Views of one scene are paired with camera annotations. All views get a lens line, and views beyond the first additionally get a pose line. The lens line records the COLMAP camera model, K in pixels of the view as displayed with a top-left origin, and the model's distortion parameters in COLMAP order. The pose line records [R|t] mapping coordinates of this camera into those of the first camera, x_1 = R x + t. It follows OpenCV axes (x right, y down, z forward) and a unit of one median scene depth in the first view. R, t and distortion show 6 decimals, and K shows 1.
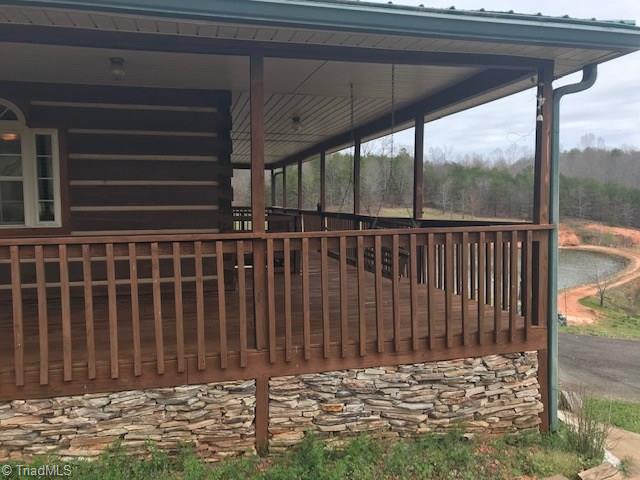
lens RADIAL K [[518.1, 0, 318.5], [0, 518.1, 242.1], [0, 0, 1]] dist [0.019886, -0.012199]
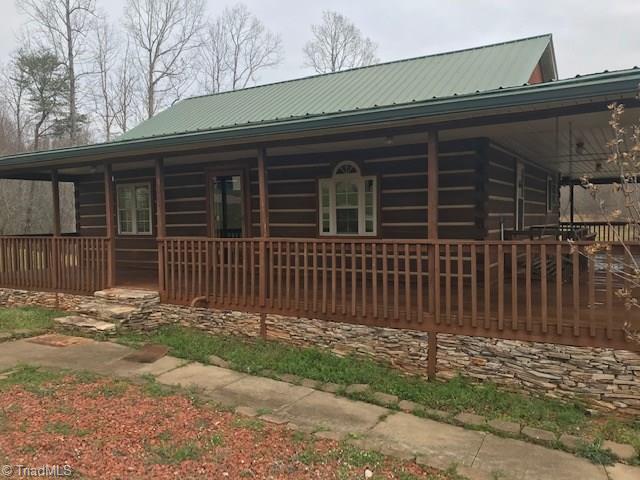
lens RADIAL K [[518.1, 0, 318.5], [0, 518.1, 242.1], [0, 0, 1]] dist [0.019886, -0.012199]
pose [[0.699253, 0.026055, -0.714399, 0.728899], [-0.046906, 0.998854, -0.009482, 0.018470], [0.713334, 0.040139, 0.699674, -0.344755]]
